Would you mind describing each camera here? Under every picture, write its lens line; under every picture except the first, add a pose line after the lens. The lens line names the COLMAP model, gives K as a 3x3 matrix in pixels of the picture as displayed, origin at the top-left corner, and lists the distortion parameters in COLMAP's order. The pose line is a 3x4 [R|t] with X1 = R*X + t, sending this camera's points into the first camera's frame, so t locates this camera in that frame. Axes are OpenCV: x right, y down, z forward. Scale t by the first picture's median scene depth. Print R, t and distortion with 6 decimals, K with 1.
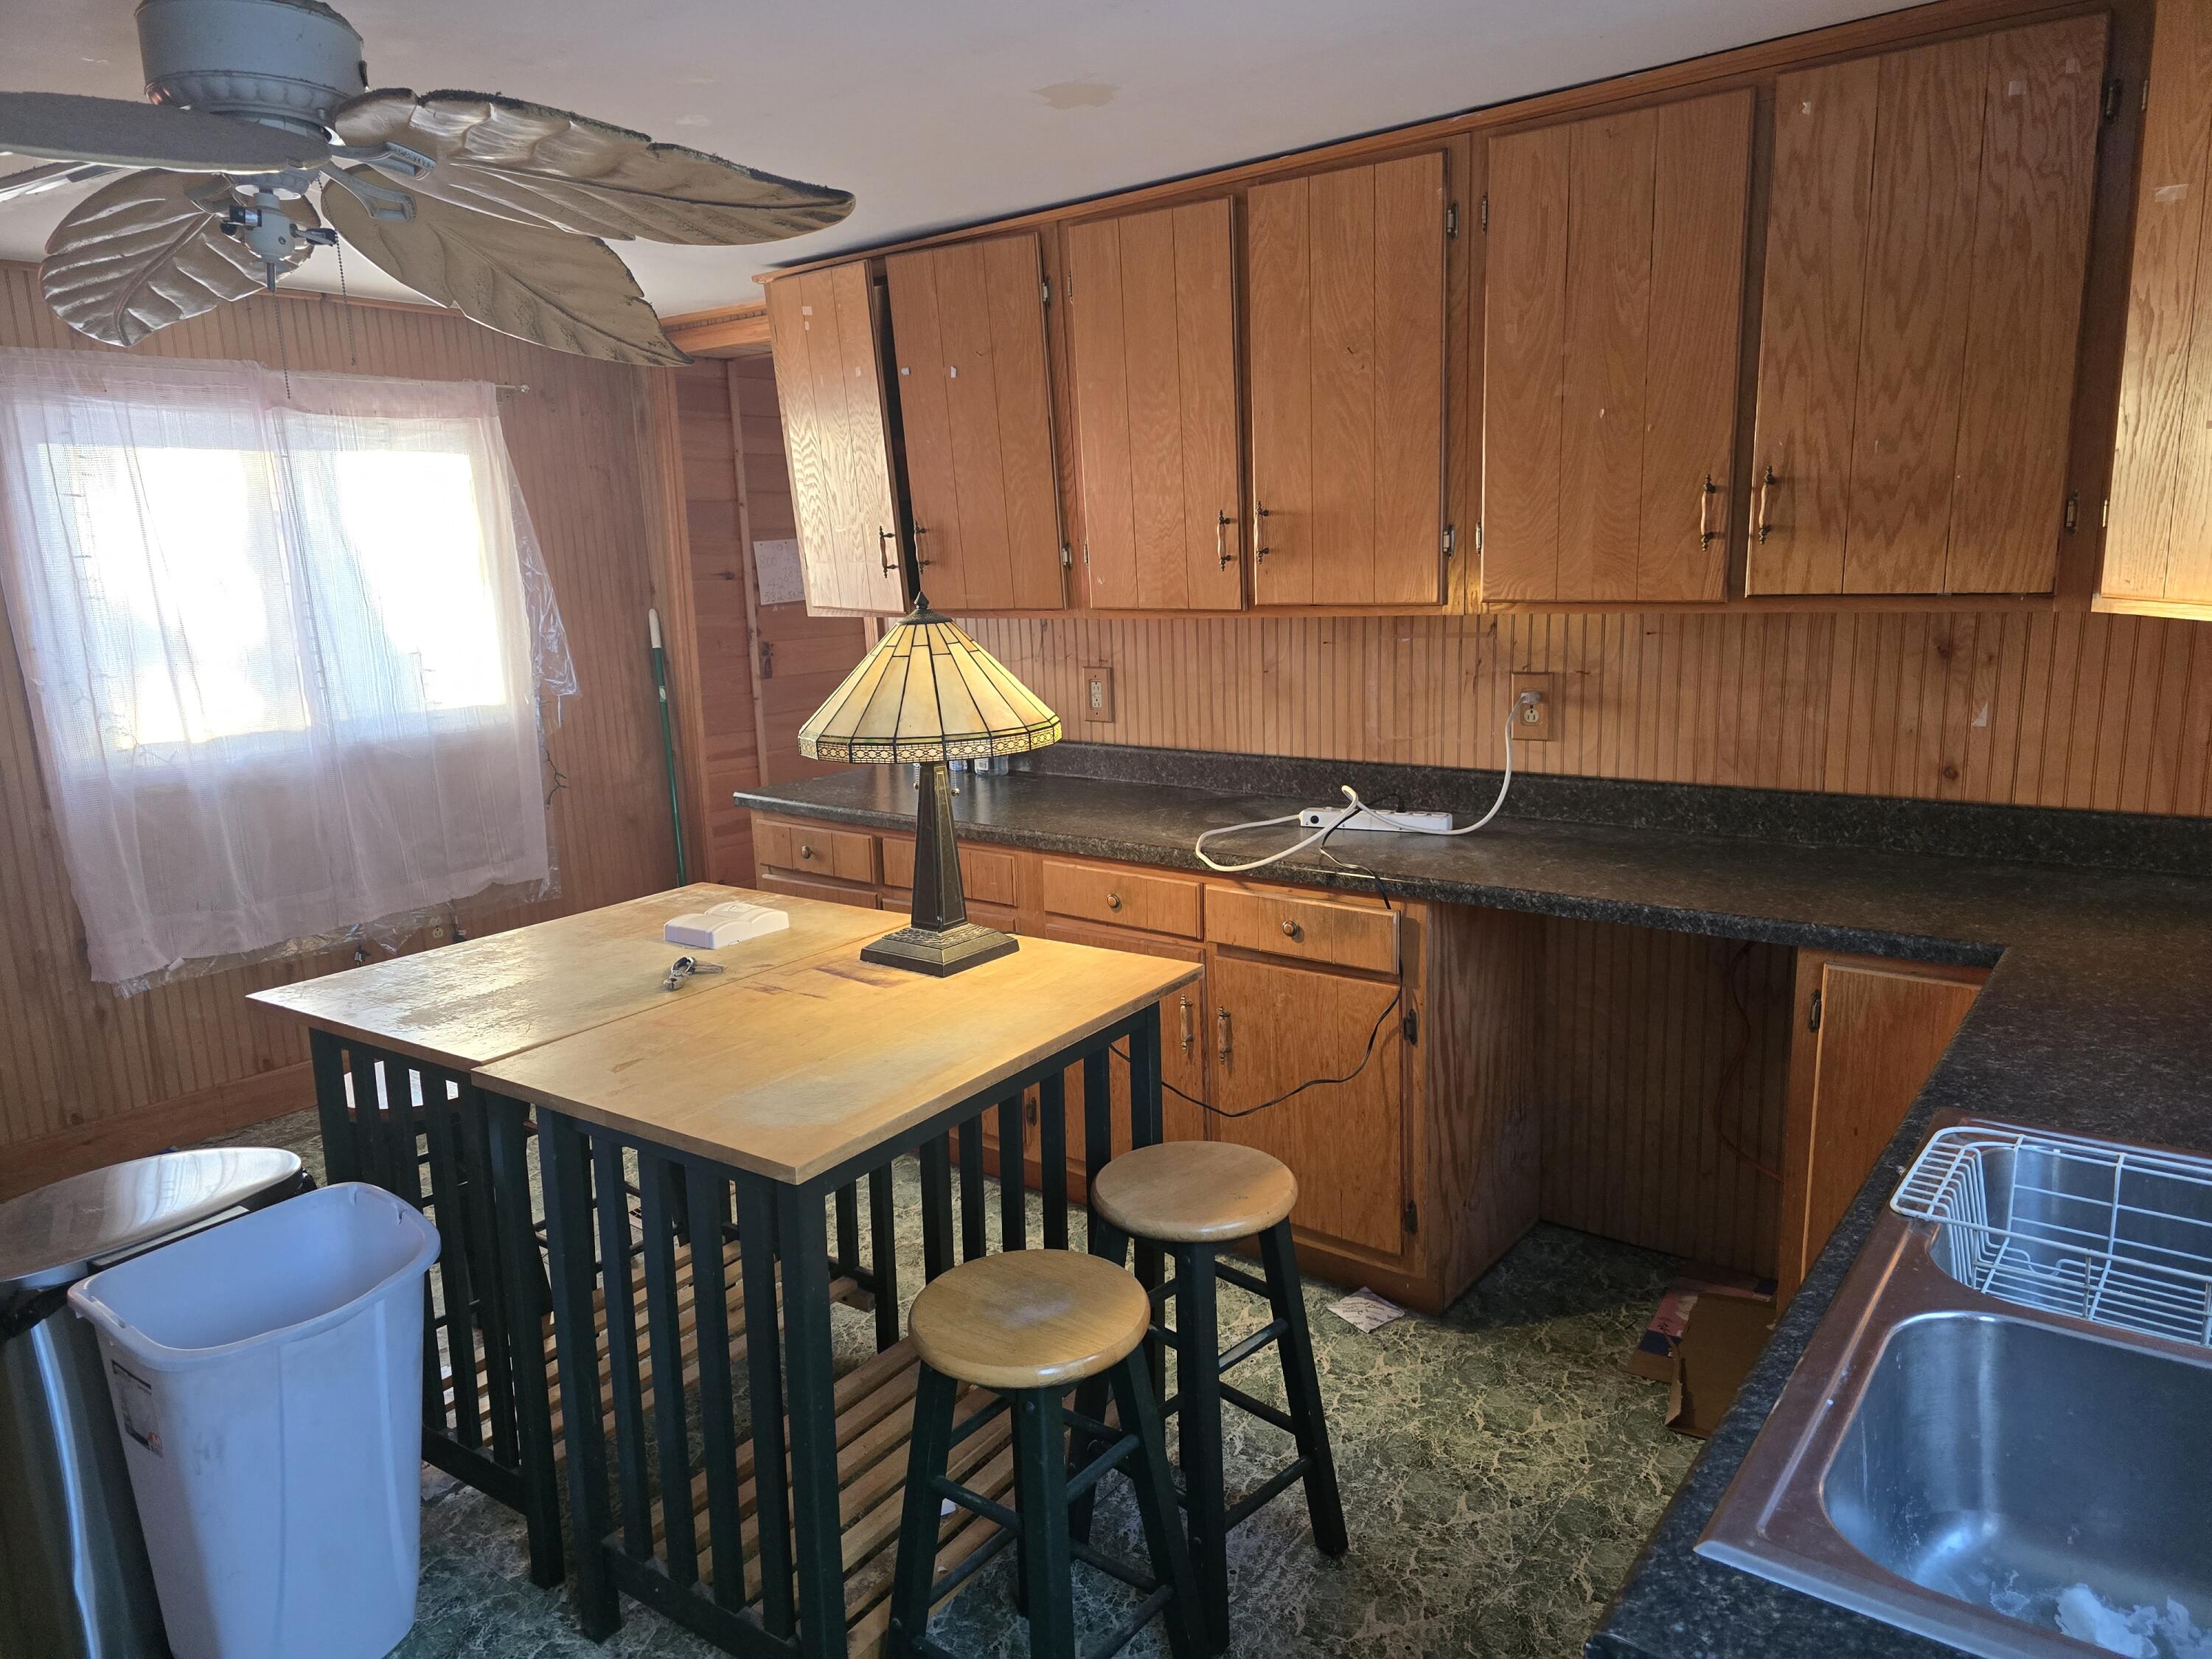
lens RADIAL K [[1485.5, 0, 1106.0], [0, 1485.5, 829.5], [0, 0, 1]] dist [0.051743, -0.056607]
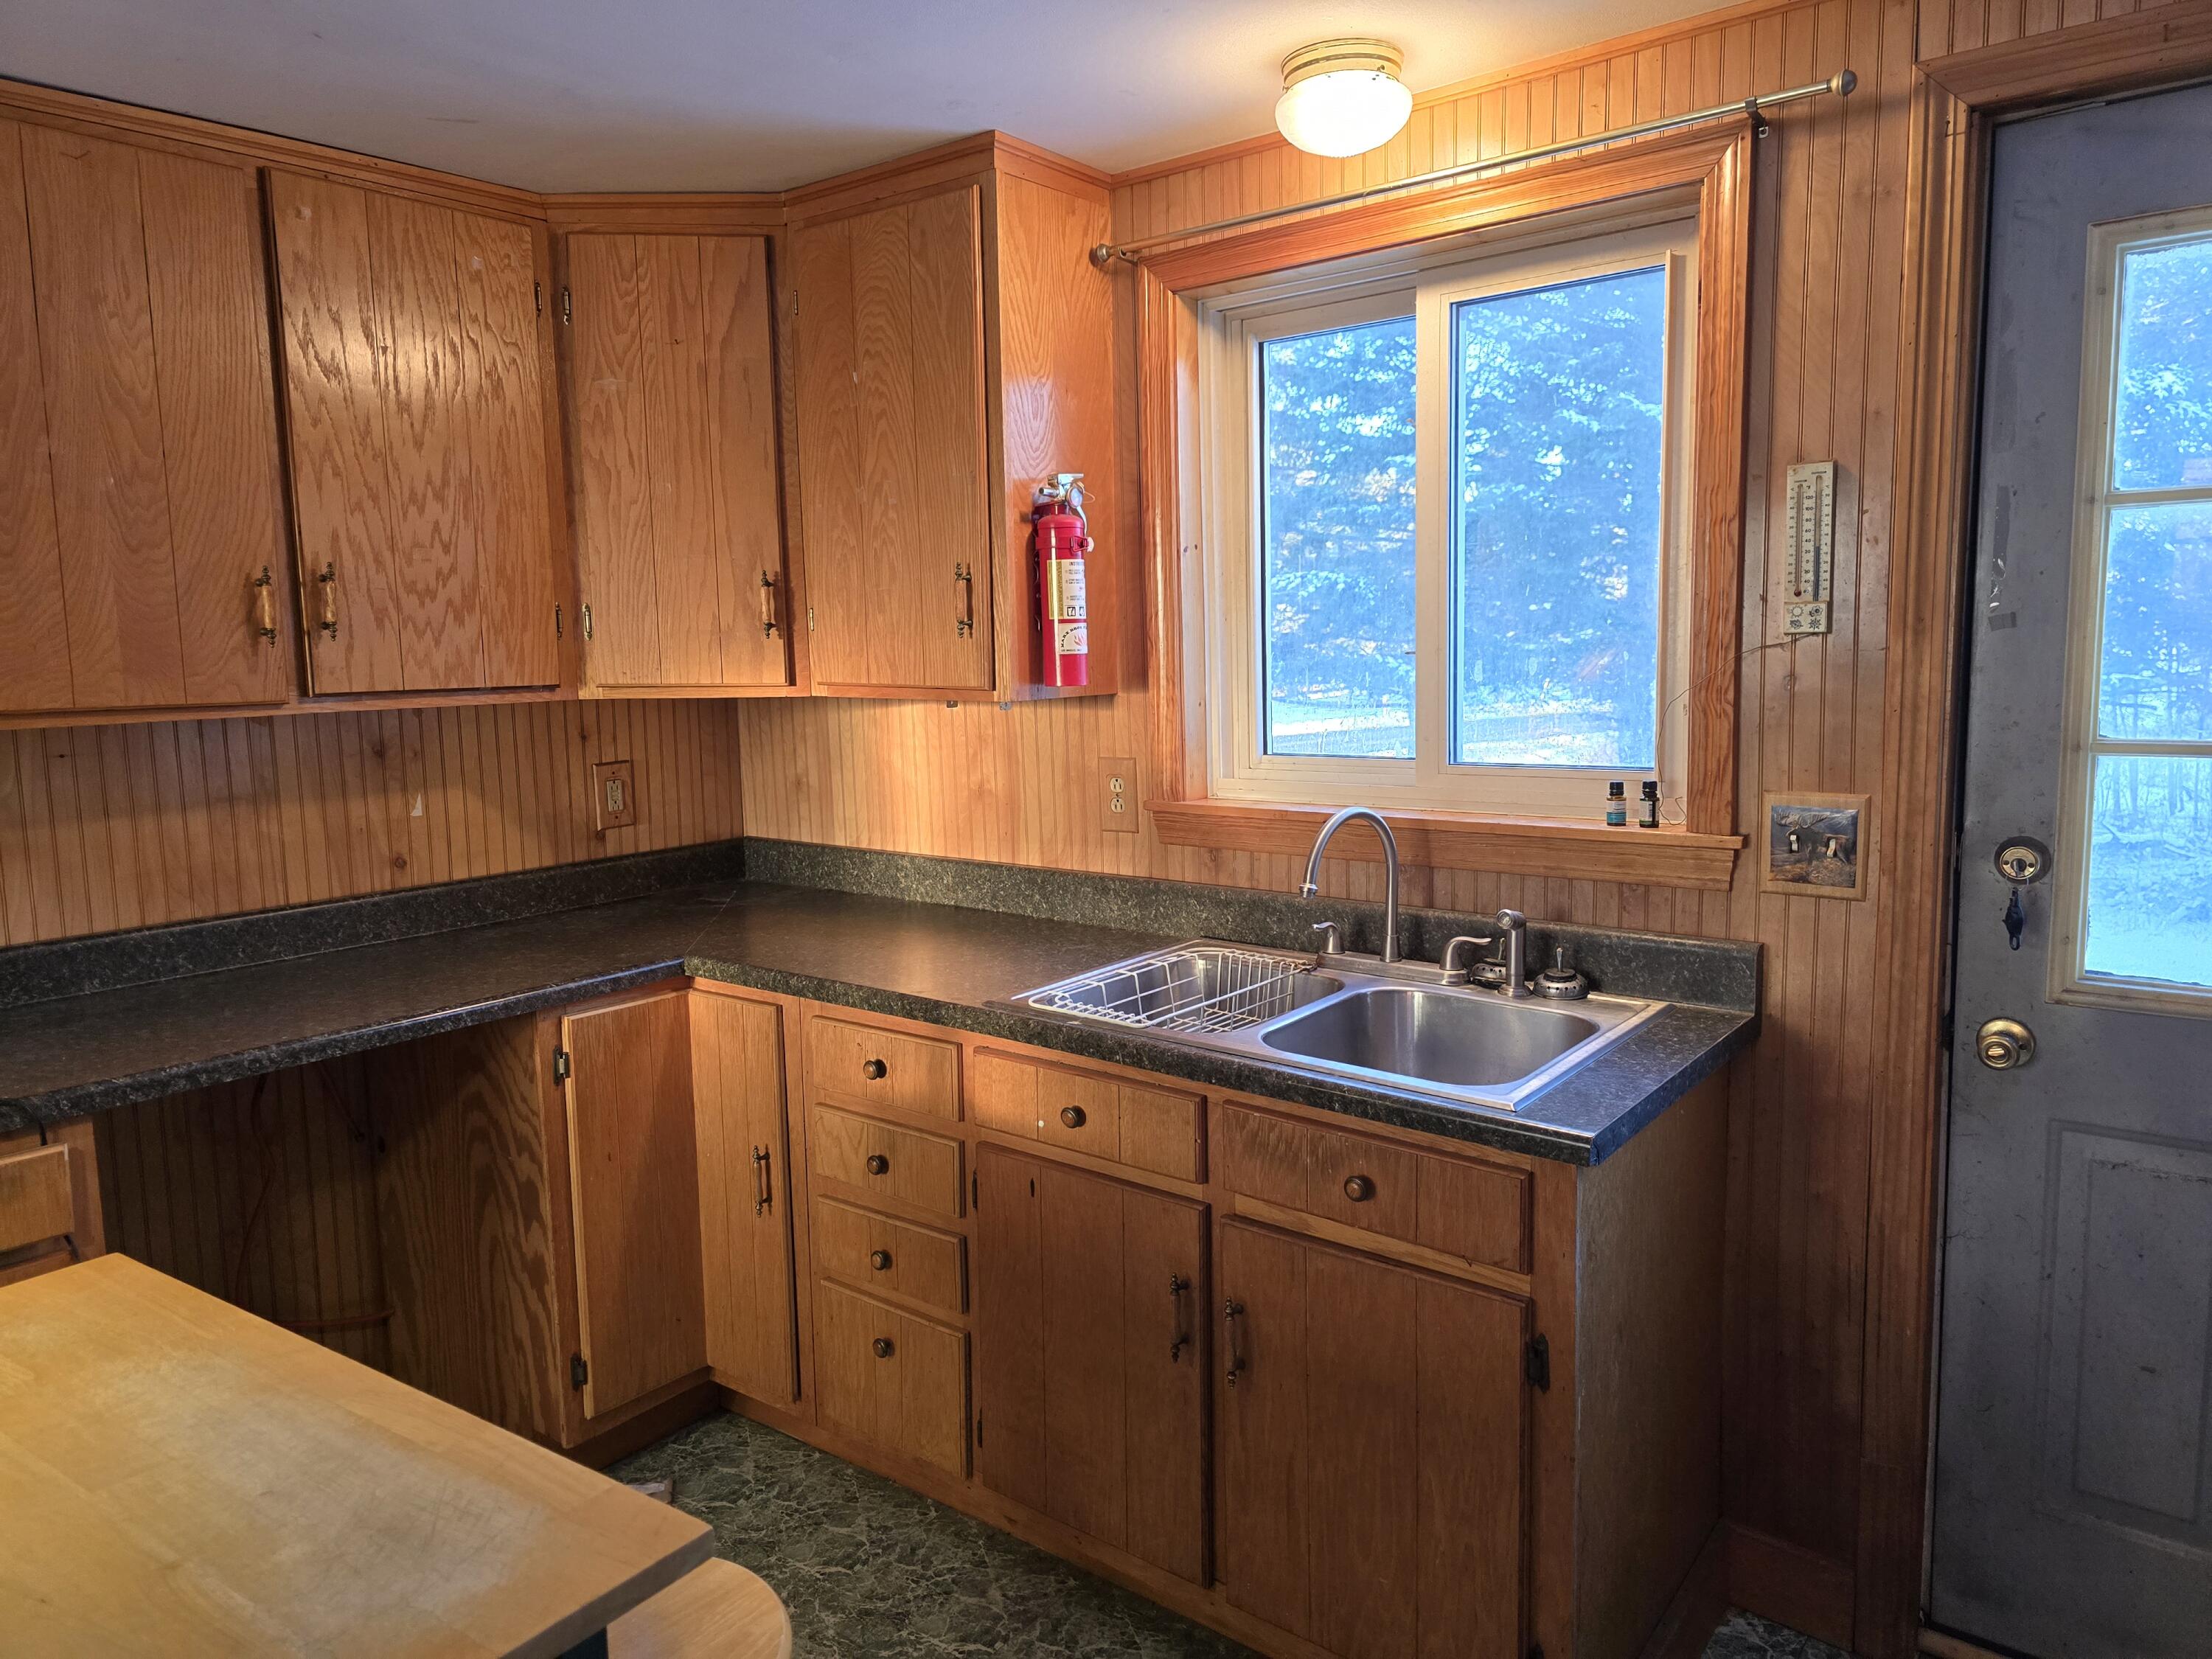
lens RADIAL K [[1485.5, 0, 1106.0], [0, 1485.5, 829.5], [0, 0, 1]] dist [0.051743, -0.056607]
pose [[0.021639, -0.087569, 0.995923, -0.516213], [0.218888, 0.972403, 0.080745, -0.038533], [-0.975510, 0.216249, 0.040209, 0.479590]]
